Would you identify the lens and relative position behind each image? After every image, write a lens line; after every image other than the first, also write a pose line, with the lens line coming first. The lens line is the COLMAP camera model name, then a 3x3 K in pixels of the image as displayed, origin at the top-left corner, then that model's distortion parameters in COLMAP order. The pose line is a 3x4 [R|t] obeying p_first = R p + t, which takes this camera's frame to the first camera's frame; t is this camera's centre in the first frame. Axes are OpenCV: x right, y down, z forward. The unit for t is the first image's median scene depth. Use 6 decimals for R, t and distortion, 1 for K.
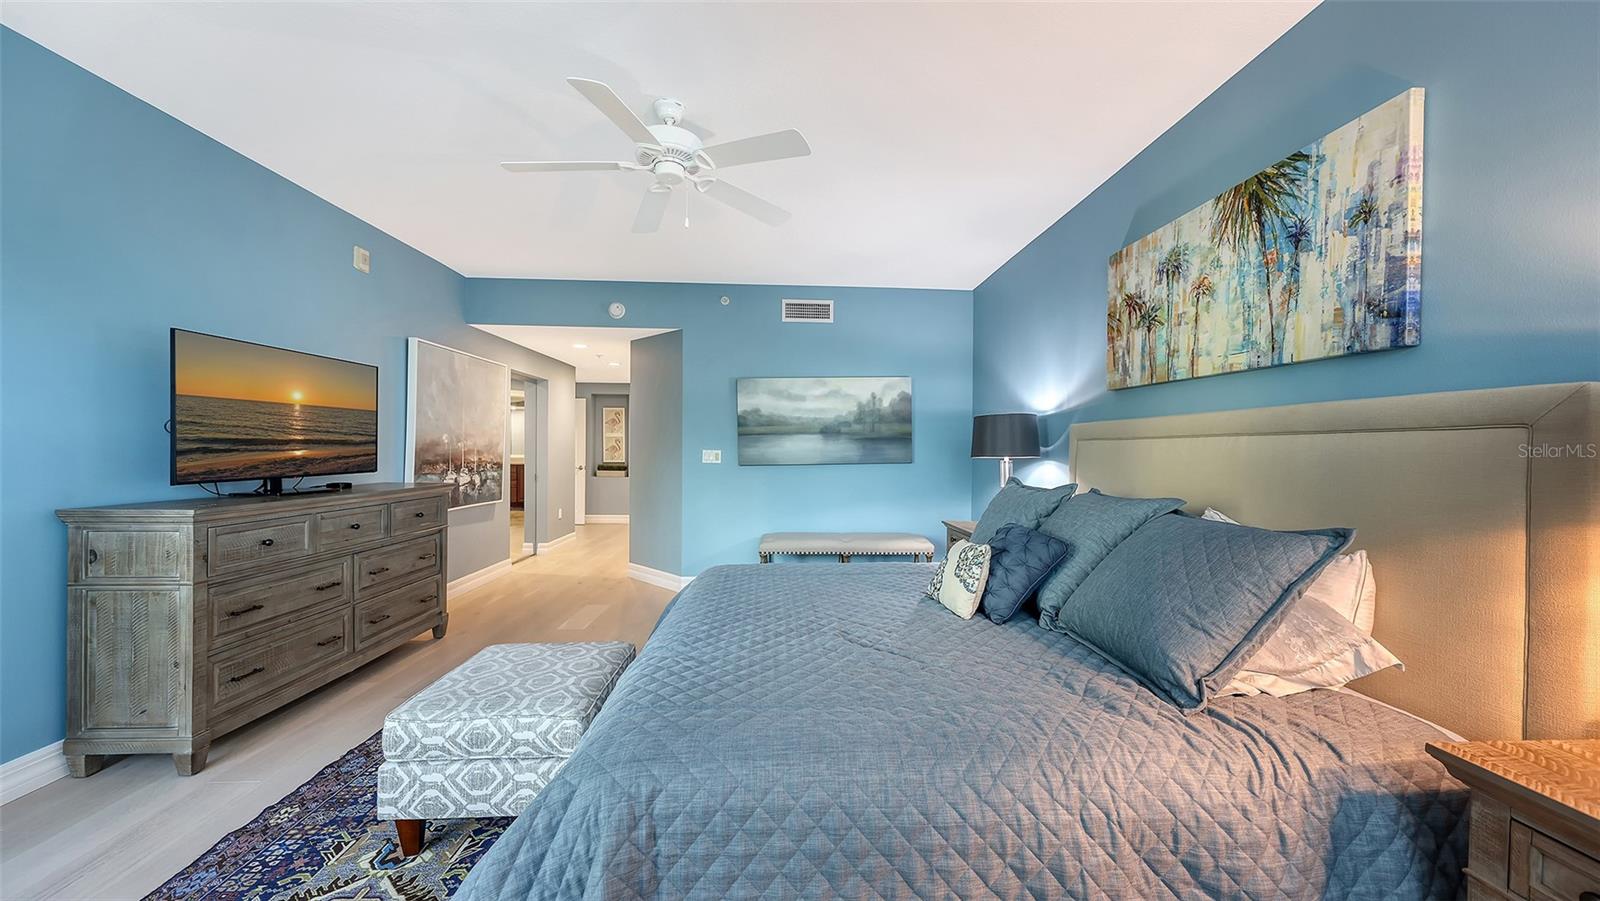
lens RADIAL K [[544.2, 0, 799.1], [0, 544.2, 454.0], [0, 0, 1]] dist [-0.002594, -0.000096]
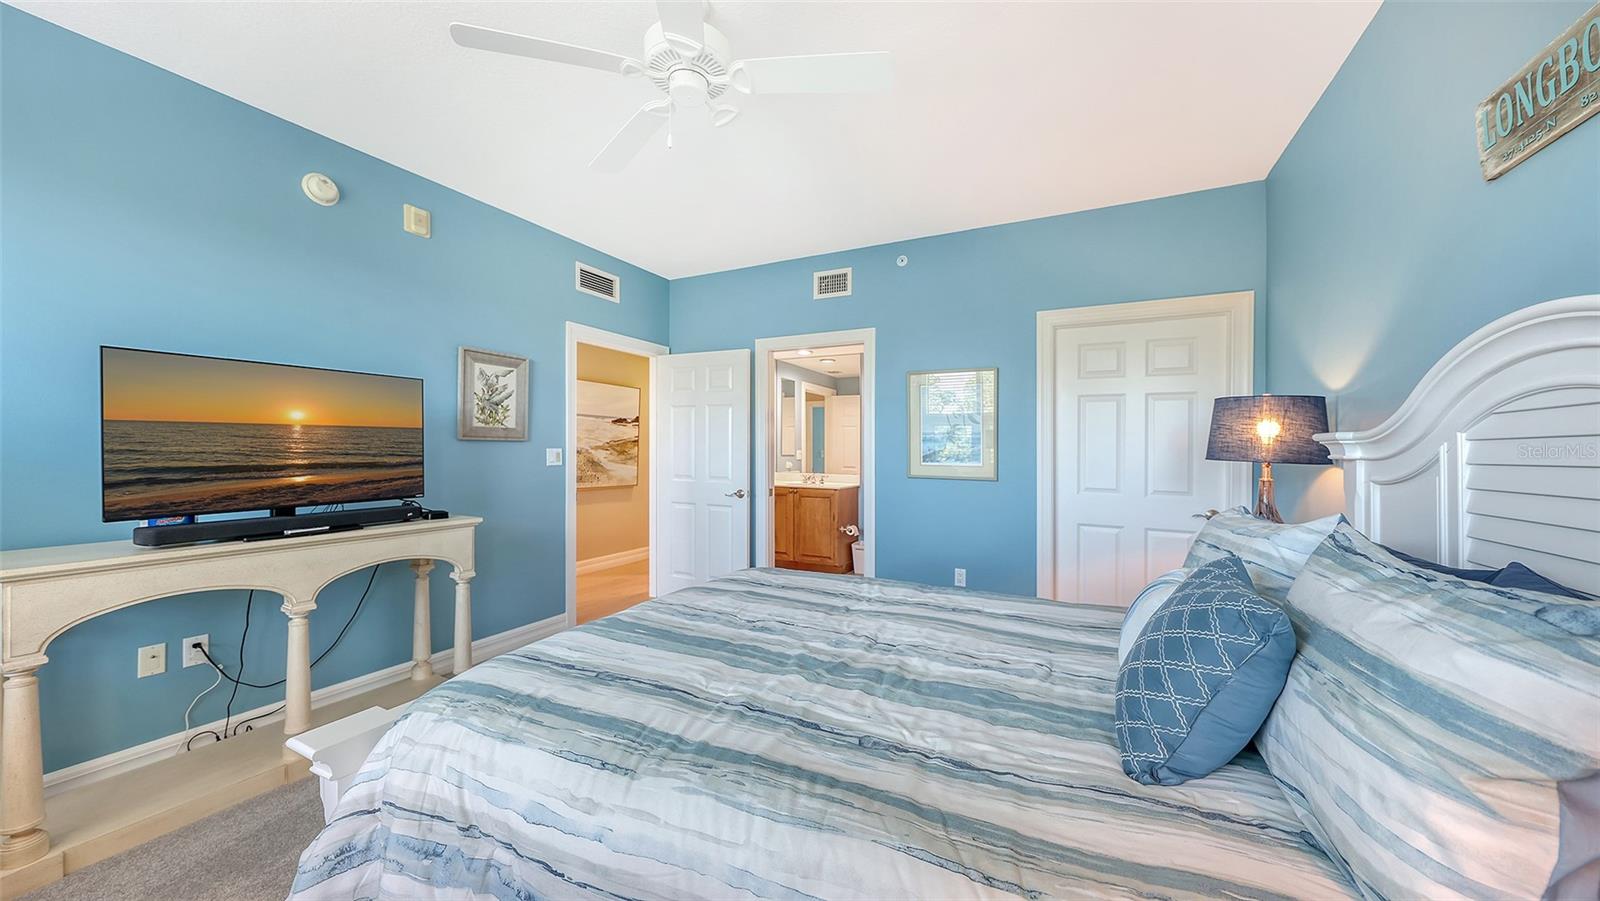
lens RADIAL K [[544.2, 0, 802.8], [0, 544.2, 450.5], [0, 0, 1]] dist [-0.002594, -0.000096]
pose [[0.870606, -0.008584, -0.491907, 0.237406], [0.004401, 0.999944, -0.009661, -0.037444], [0.491962, 0.006246, 0.870594, 0.640643]]
